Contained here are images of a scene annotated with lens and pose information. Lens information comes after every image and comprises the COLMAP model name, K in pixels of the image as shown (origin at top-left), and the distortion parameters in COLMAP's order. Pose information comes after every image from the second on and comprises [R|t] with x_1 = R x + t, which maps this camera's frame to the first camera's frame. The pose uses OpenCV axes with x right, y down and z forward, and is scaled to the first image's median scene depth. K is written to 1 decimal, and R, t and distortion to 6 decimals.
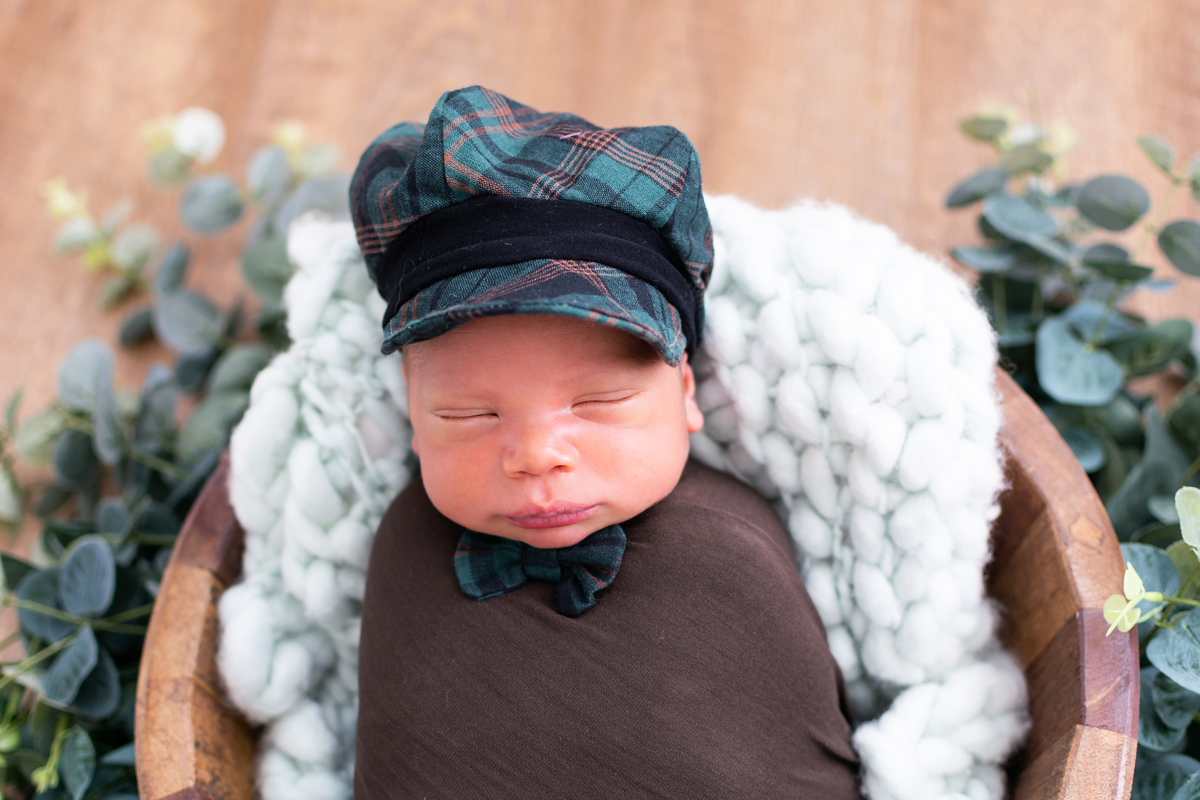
lens RADIAL K [[1562.6, 0, 669.8], [0, 1562.6, 400.9], [0, 0, 1]] dist [0.013782, -0.025214]
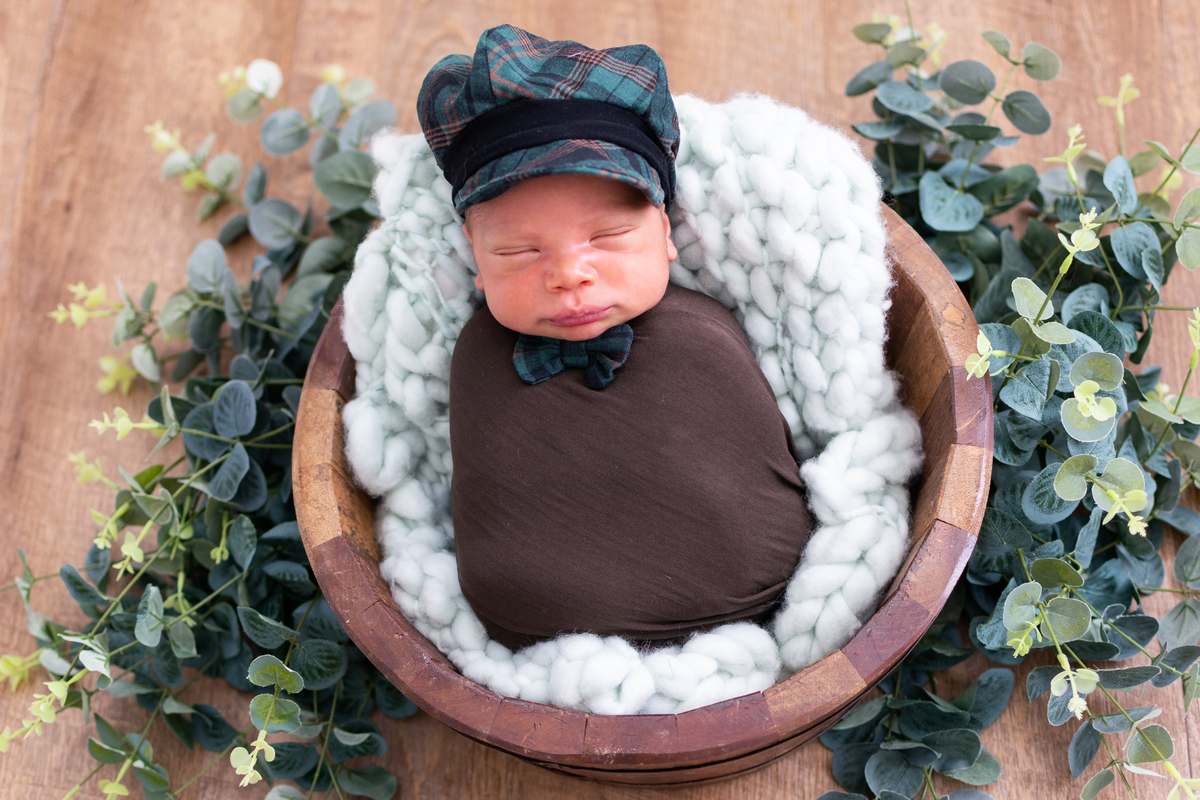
lens RADIAL K [[1562.6, 0, 669.8], [0, 1562.6, 400.9], [0, 0, 1]] dist [0.013782, -0.025214]
pose [[0.997097, -0.072179, 0.024245, -0.030381], [0.070863, 0.996164, 0.051343, 0.069426], [-0.027858, -0.049476, 0.998387, -0.409799]]
